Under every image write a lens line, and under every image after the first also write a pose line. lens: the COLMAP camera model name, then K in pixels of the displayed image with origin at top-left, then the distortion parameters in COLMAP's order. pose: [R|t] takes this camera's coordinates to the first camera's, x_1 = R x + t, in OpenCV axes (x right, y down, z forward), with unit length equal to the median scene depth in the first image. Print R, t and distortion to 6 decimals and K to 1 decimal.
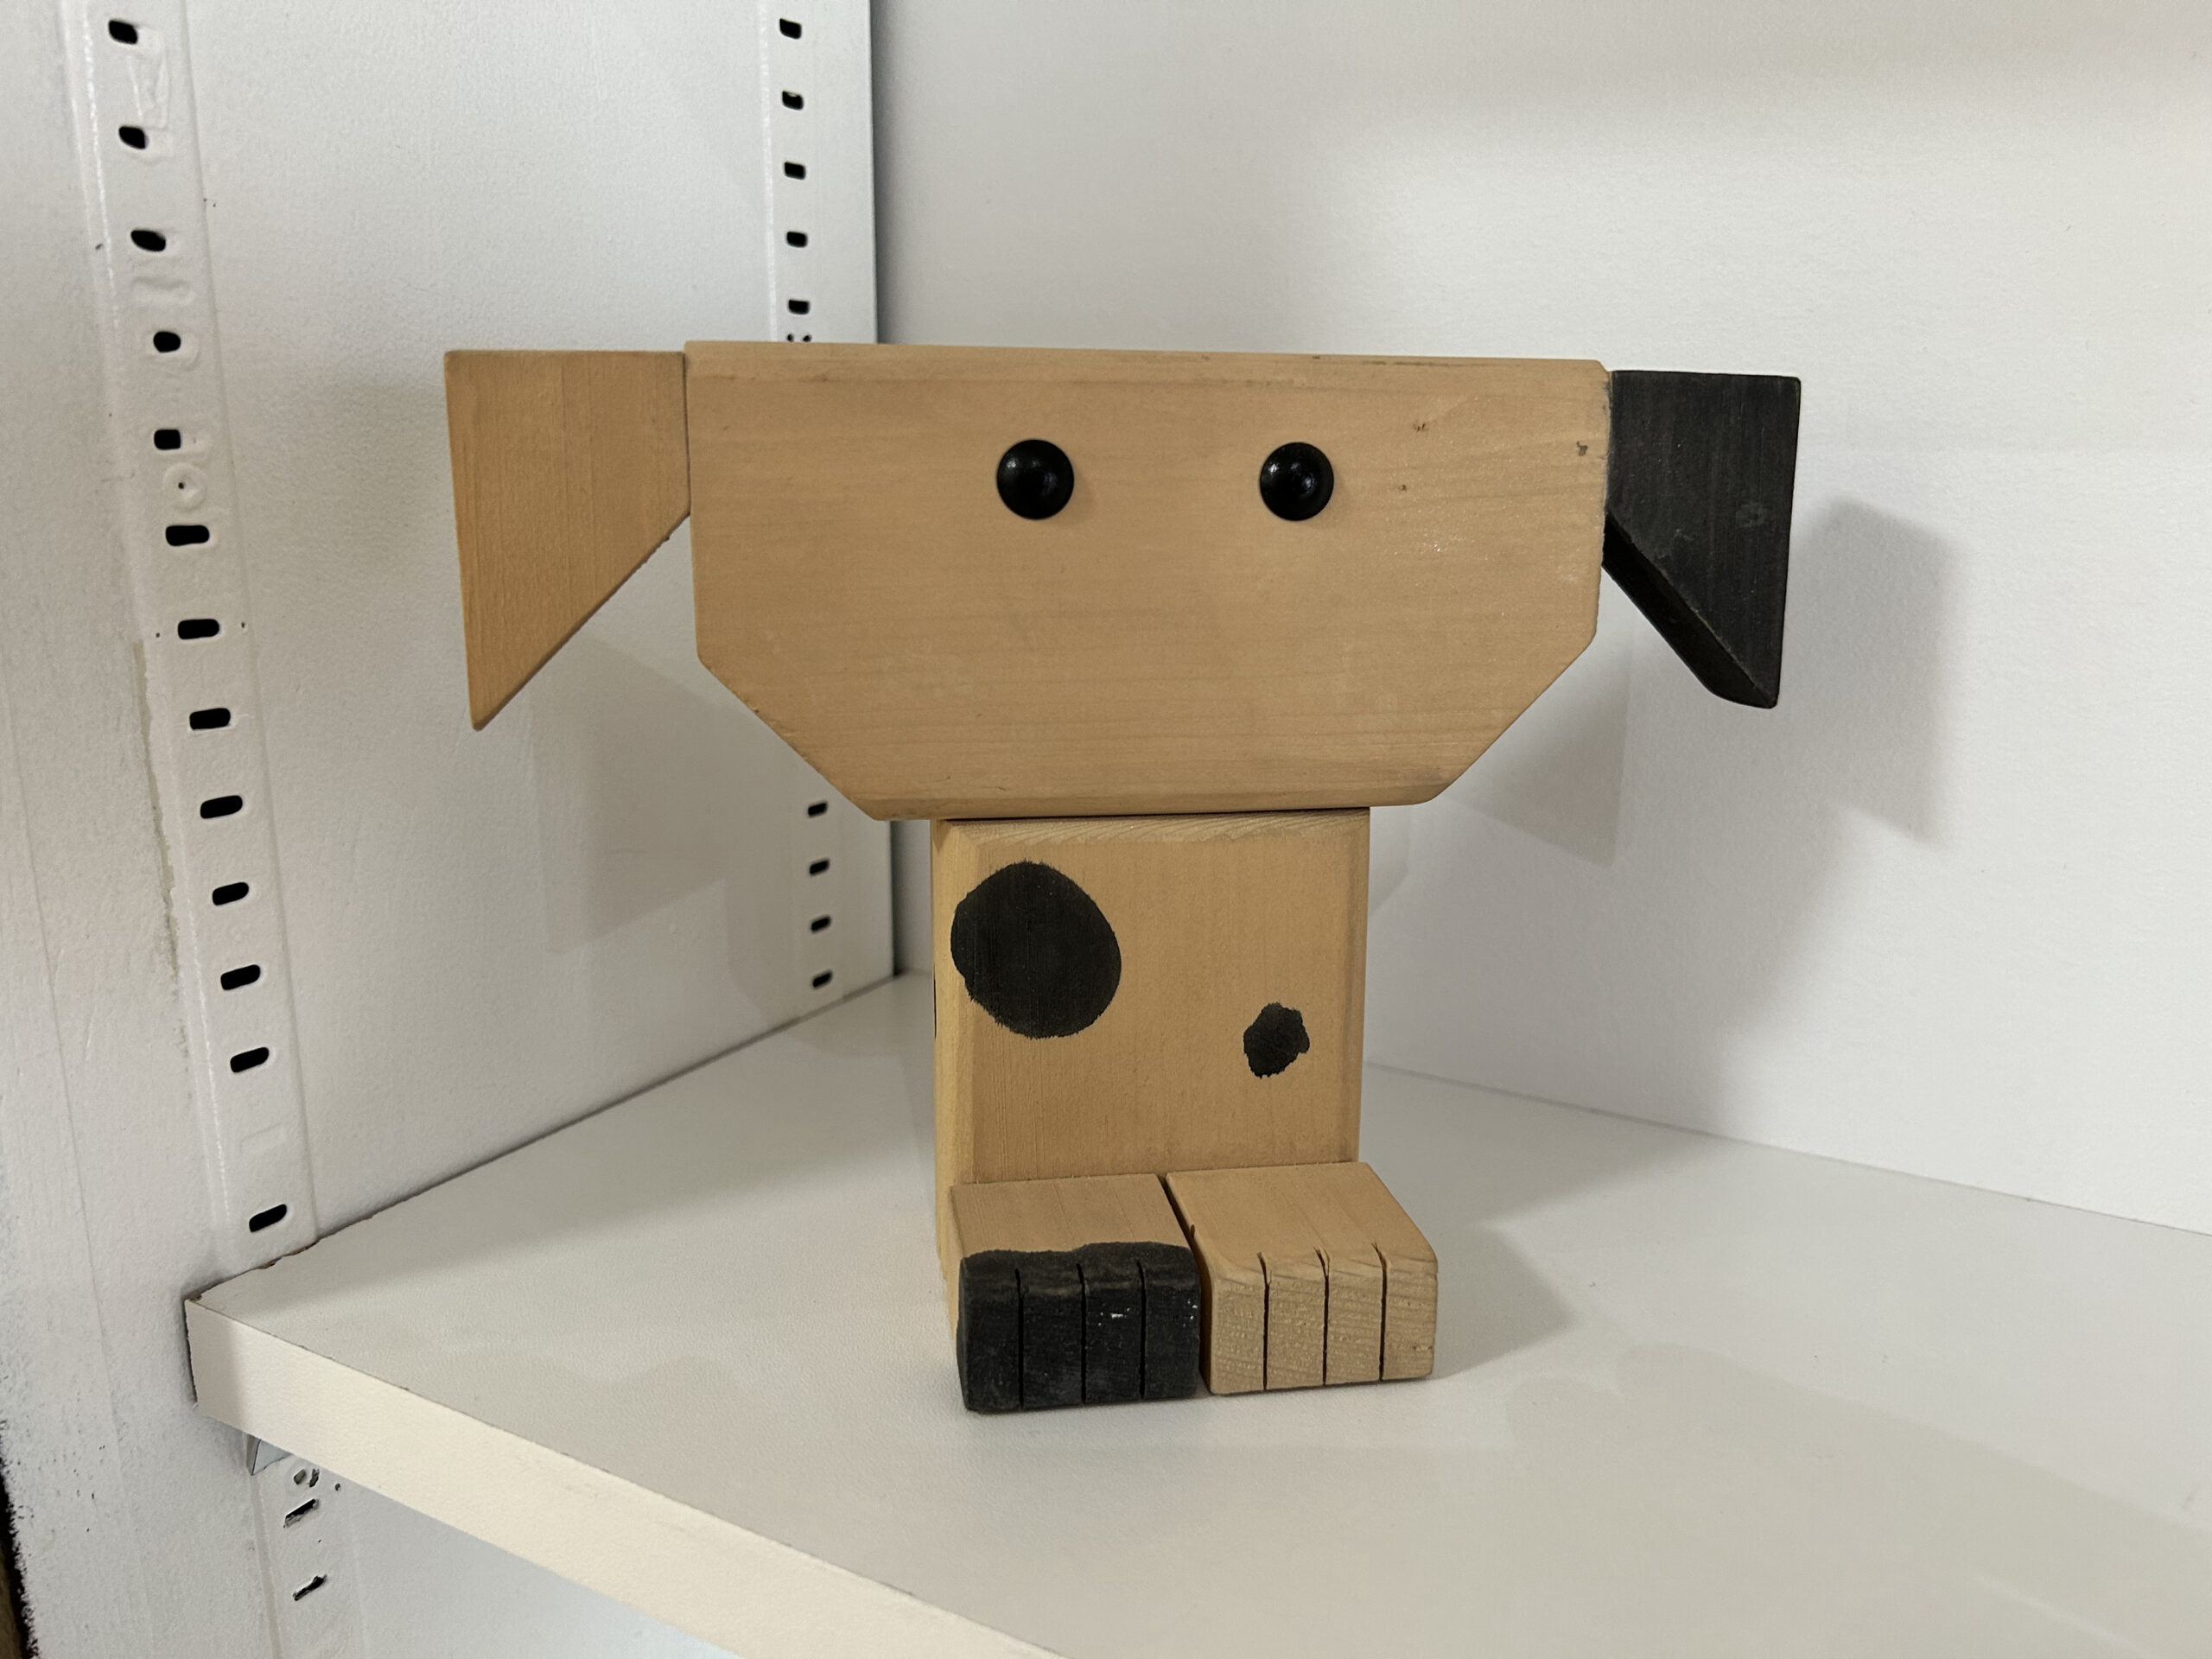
lens RADIAL K [[1708.7, 0, 1114.2], [0, 1708.7, 831.9], [0, 0, 1]] dist [0.020540, -0.045370]
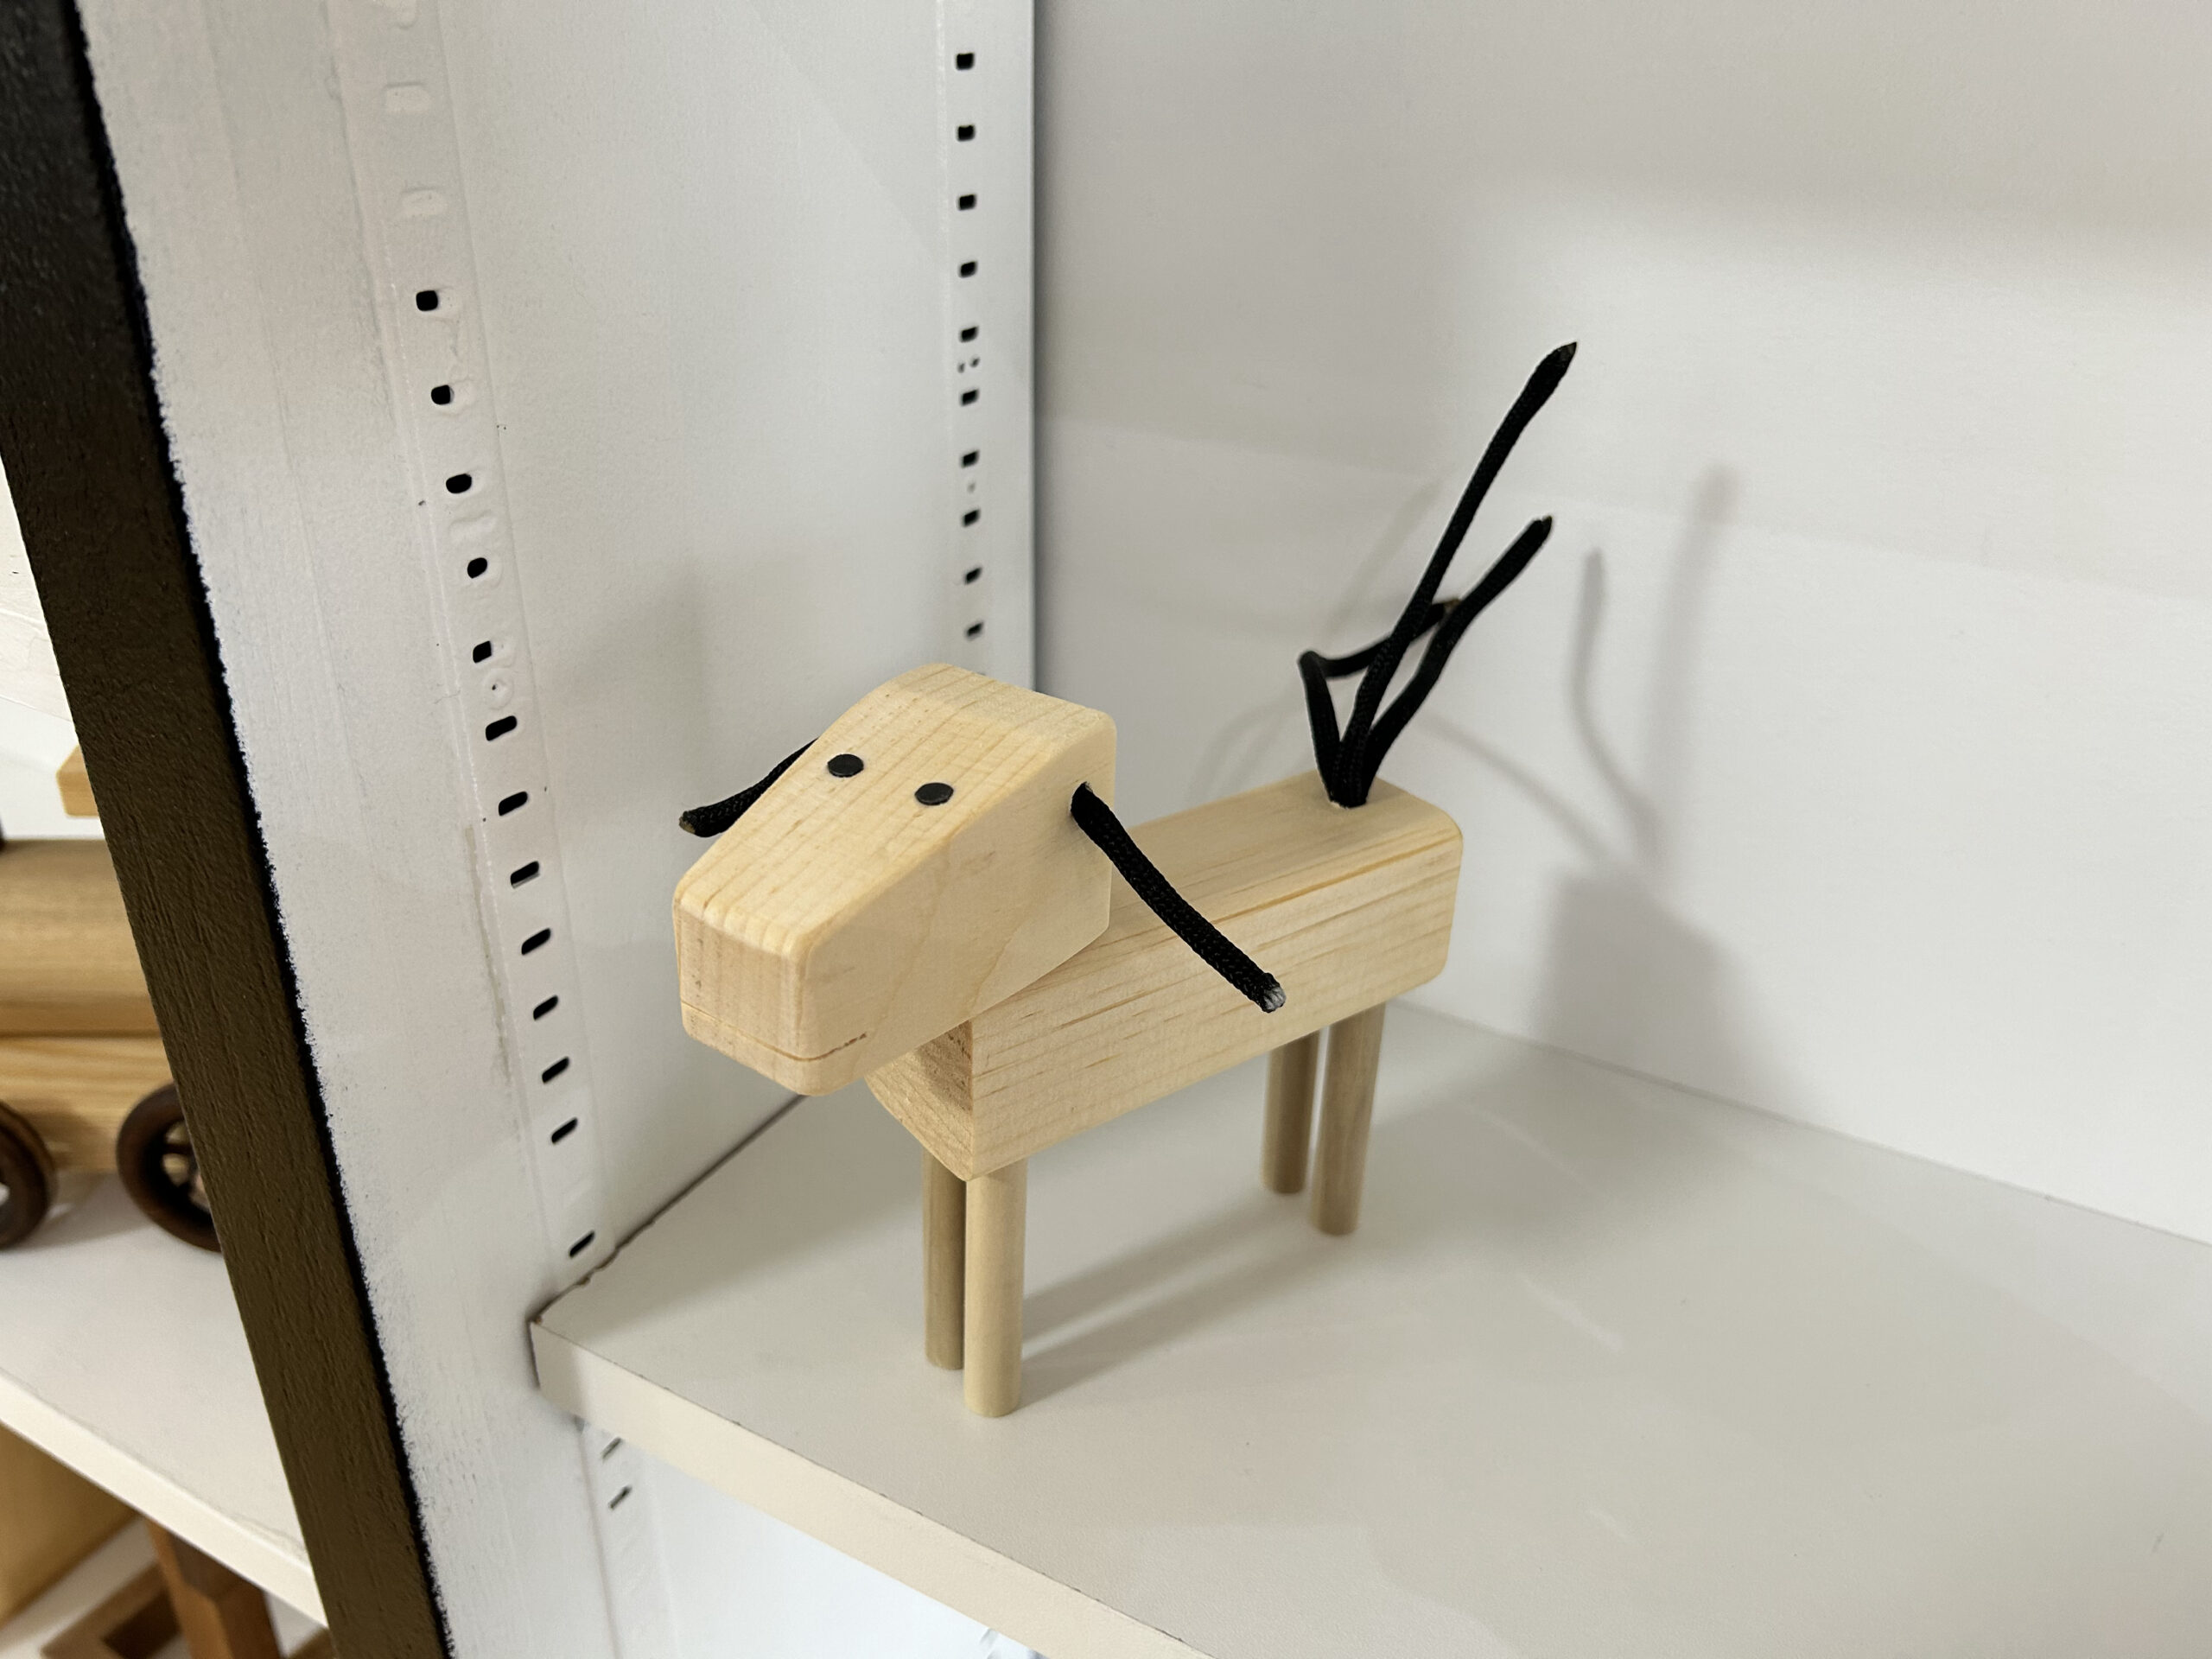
lens RADIAL K [[1708.7, 0, 1088.6], [0, 1708.7, 833.9], [0, 0, 1]] dist [0.020540, -0.045370]
pose [[0.999957, 0.009035, -0.001906, -0.146882], [-0.008320, 0.971090, 0.238569, -0.358238], [0.004007, -0.238543, 0.971124, -0.097947]]
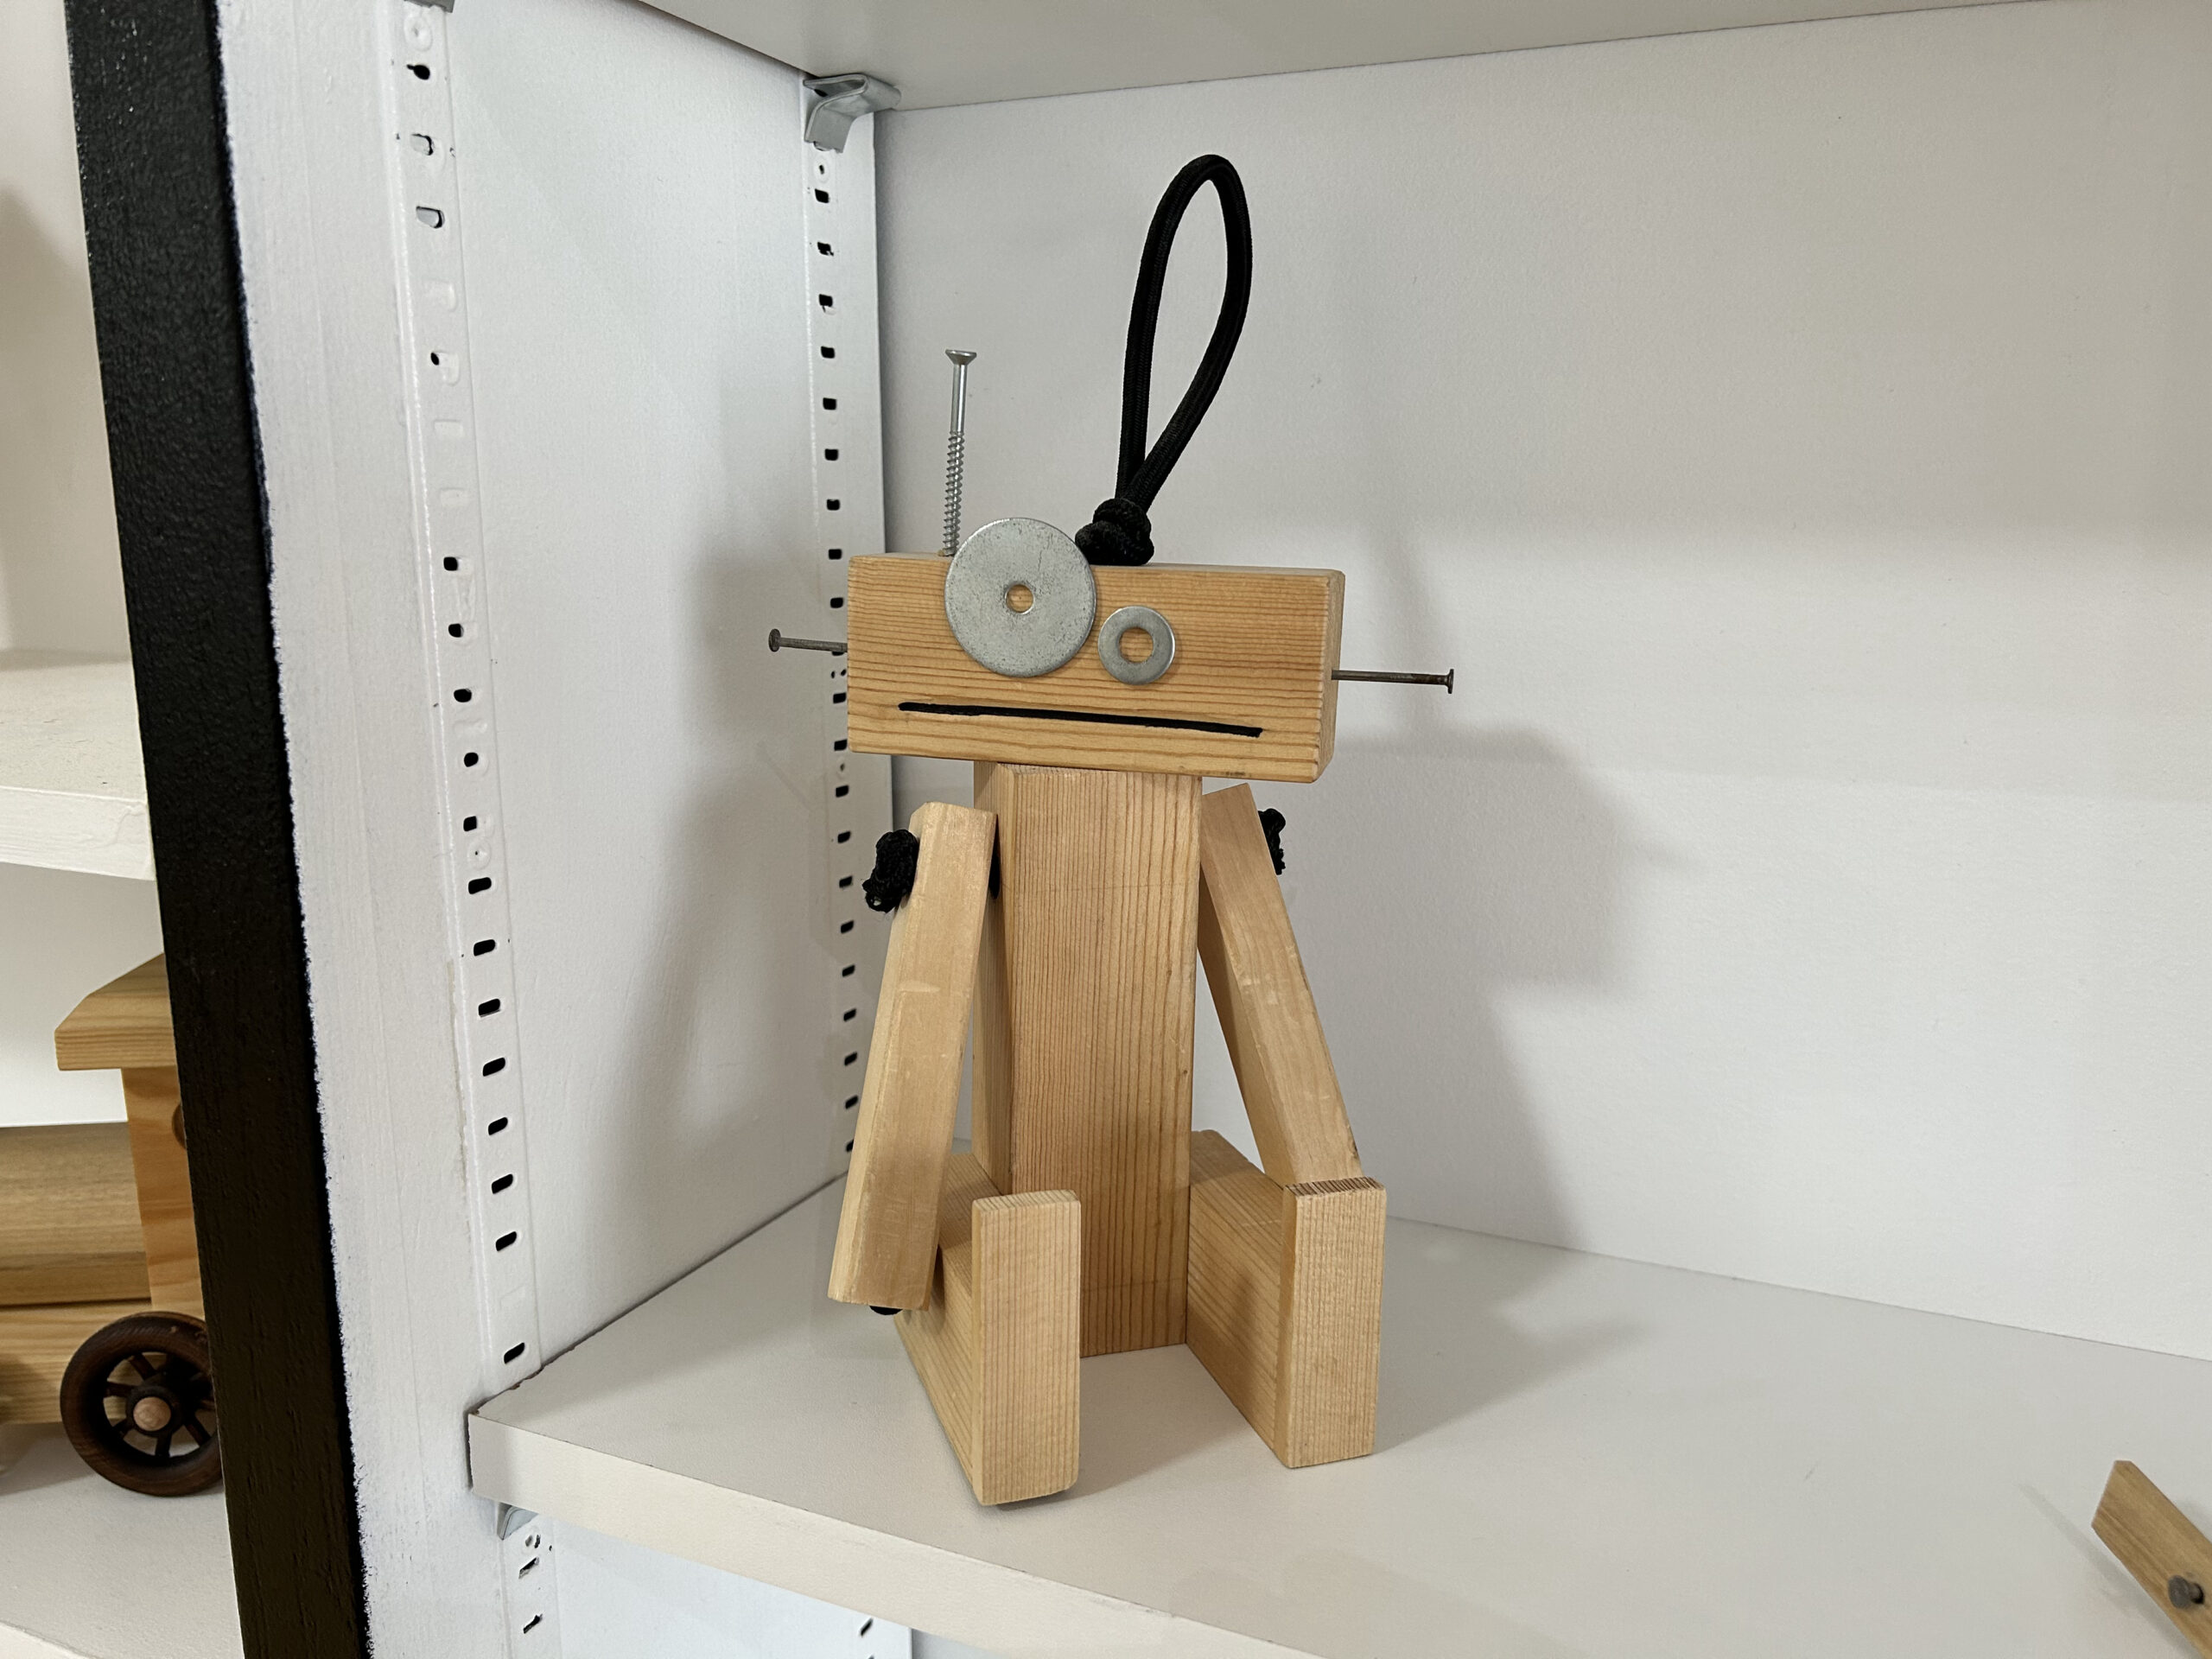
lens RADIAL K [[1708.7, 0, 1103.0], [0, 1708.7, 841.3], [0, 0, 1]] dist [0.020540, -0.045370]
pose [[0.996491, -0.025656, 0.079670, -0.118475], [0.029123, 0.998665, -0.042670, -0.126417], [-0.078469, 0.044840, 0.995908, -0.481195]]
